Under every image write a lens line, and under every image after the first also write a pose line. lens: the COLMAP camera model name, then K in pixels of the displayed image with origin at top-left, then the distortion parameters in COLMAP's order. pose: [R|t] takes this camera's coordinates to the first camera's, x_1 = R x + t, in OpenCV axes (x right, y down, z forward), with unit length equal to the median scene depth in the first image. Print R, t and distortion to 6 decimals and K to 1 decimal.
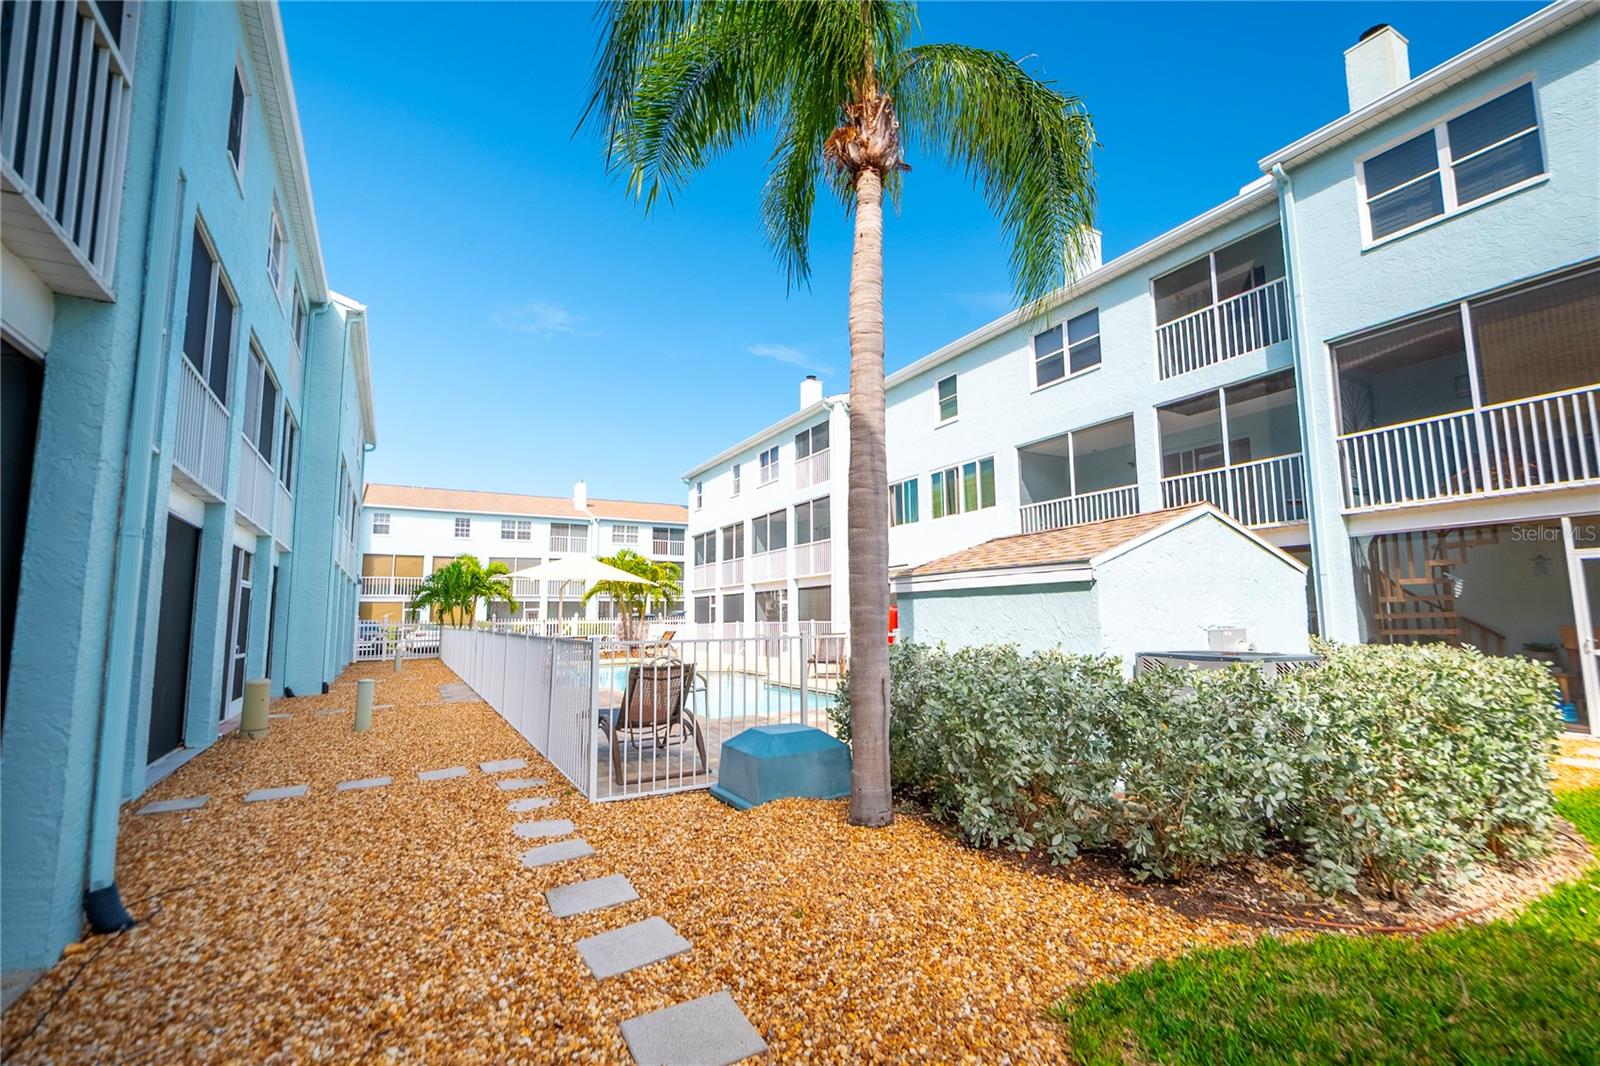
lens RADIAL K [[717.4, 0, 838.1], [0, 717.4, 539.1], [0, 0, 1]] dist [0.004706, -0.000180]
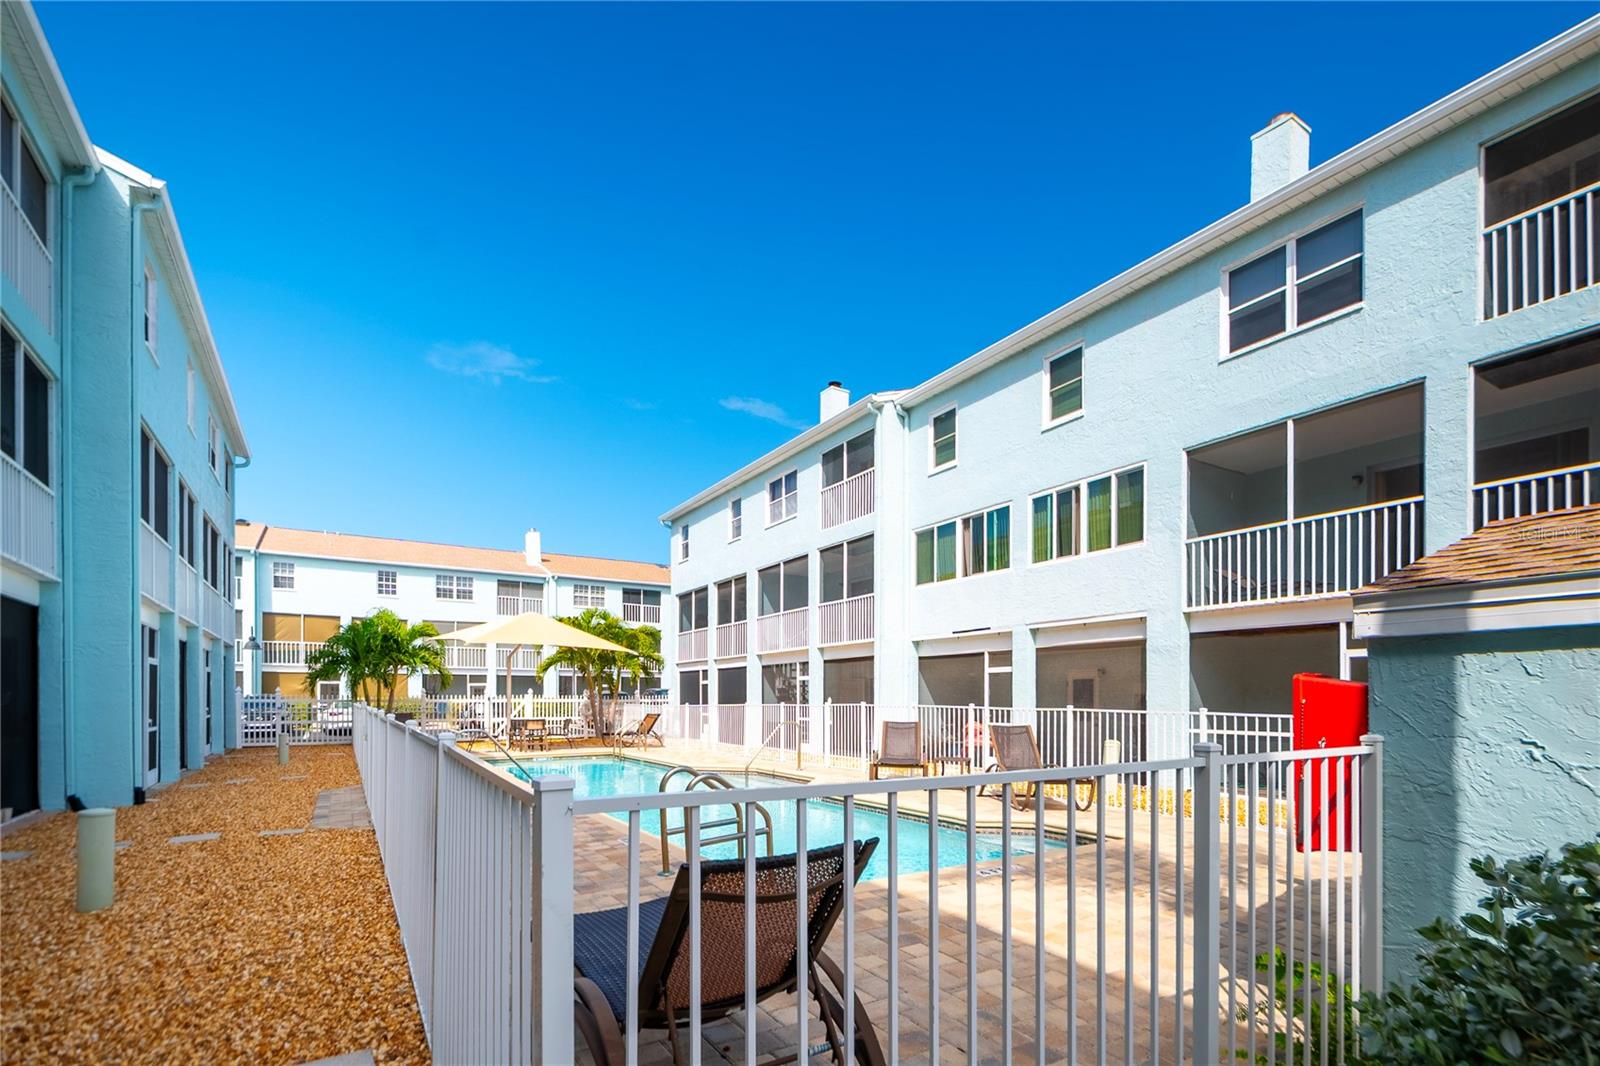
lens RADIAL K [[762.5, 0, 840.1], [0, 762.5, 700.5], [0, 0, 1]] dist [0.004209, -0.002621]
pose [[0.999357, 0.013901, 0.033062, -0.065926], [-0.017472, 0.993746, 0.110288, 0.021672], [-0.031322, -0.110795, 0.993350, 0.195992]]
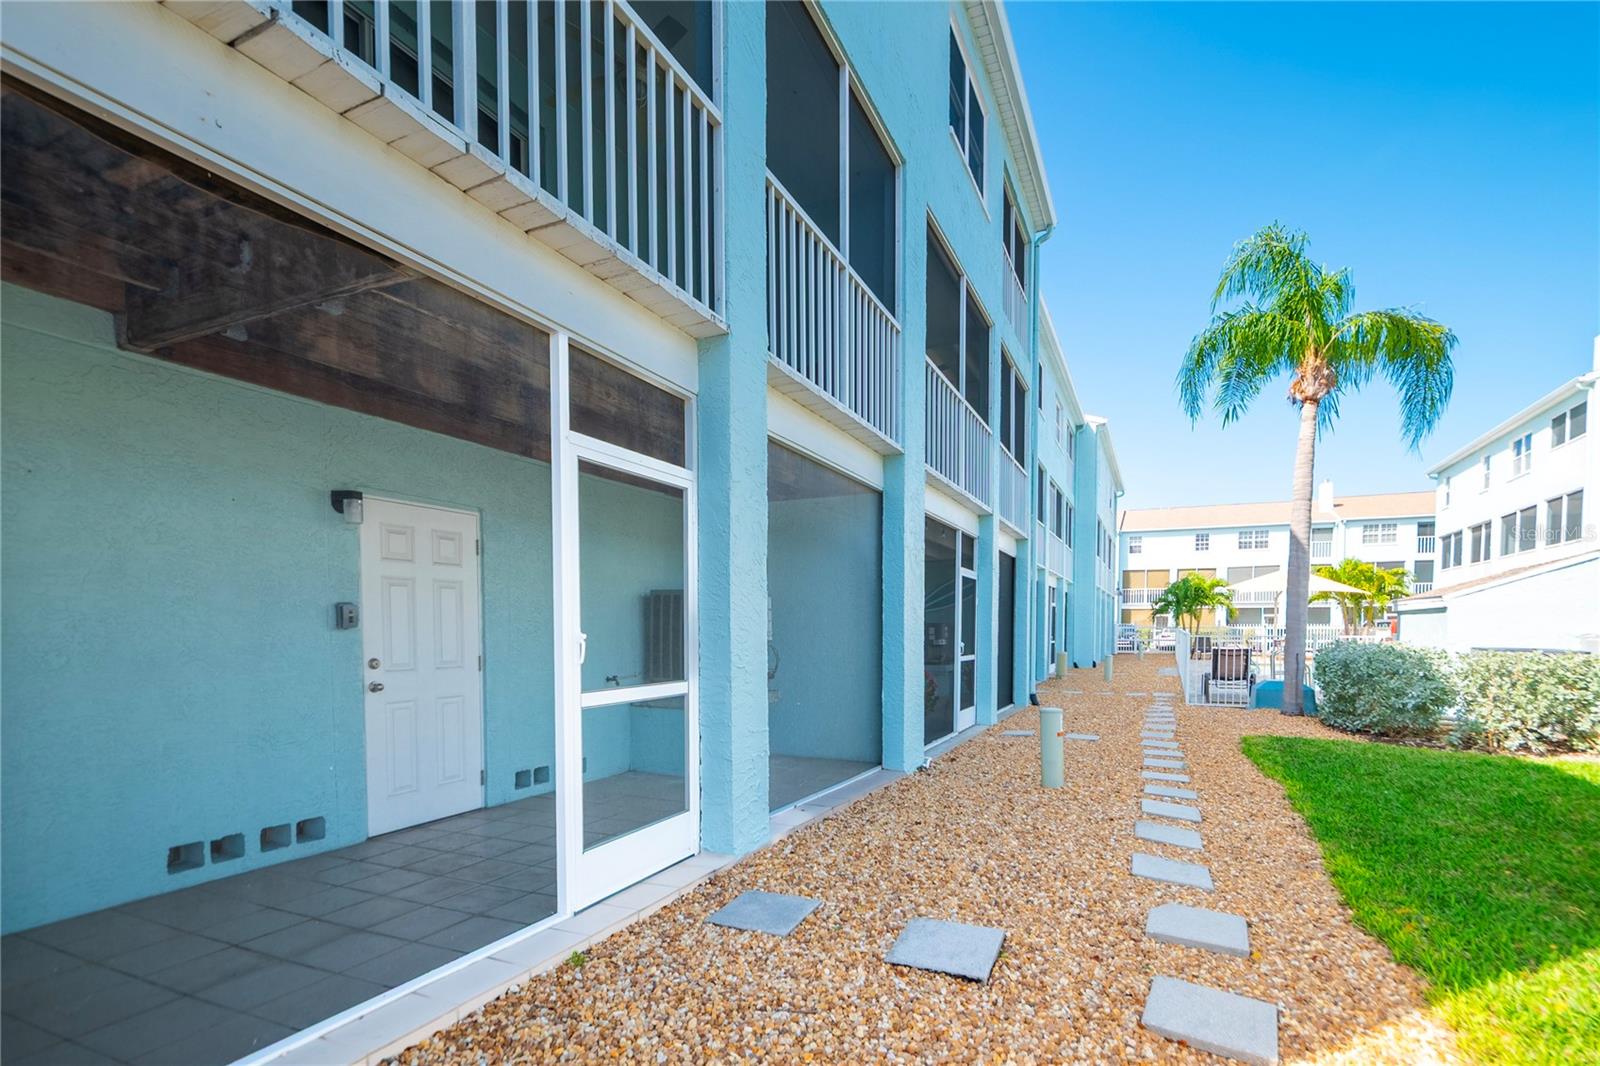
lens RADIAL K [[762.5, 0, 804.5], [0, 762.5, 660.5], [0, 0, 1]] dist [0.004209, -0.002621]
pose [[0.548861, 0.051077, -0.834352, 0.242230], [0.082193, 0.989997, 0.114674, -0.036316], [0.831863, -0.131519, 0.539173, -0.313934]]
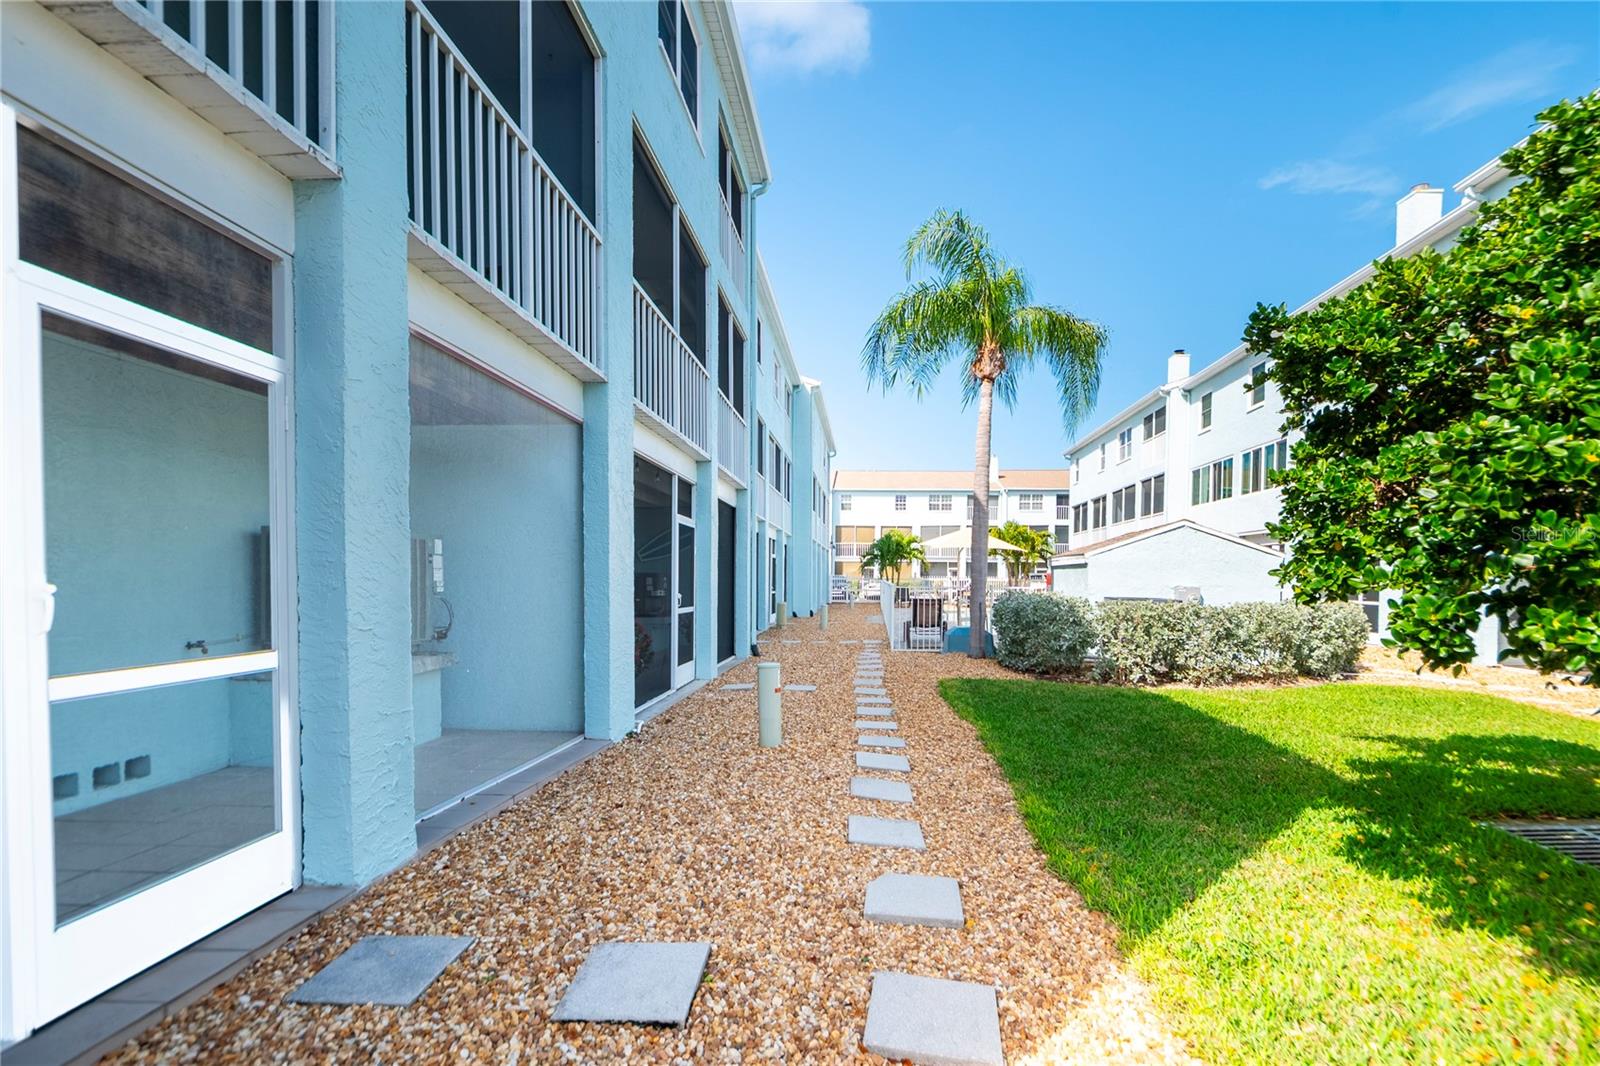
lens RADIAL K [[762.5, 0, 835.5], [0, 762.5, 597.2], [0, 0, 1]] dist [0.004209, -0.002621]
pose [[0.827748, 0.033559, -0.560095, 0.228418], [0.042291, 0.991639, 0.121916, -0.034009], [0.559503, -0.124603, 0.819408, -0.294080]]
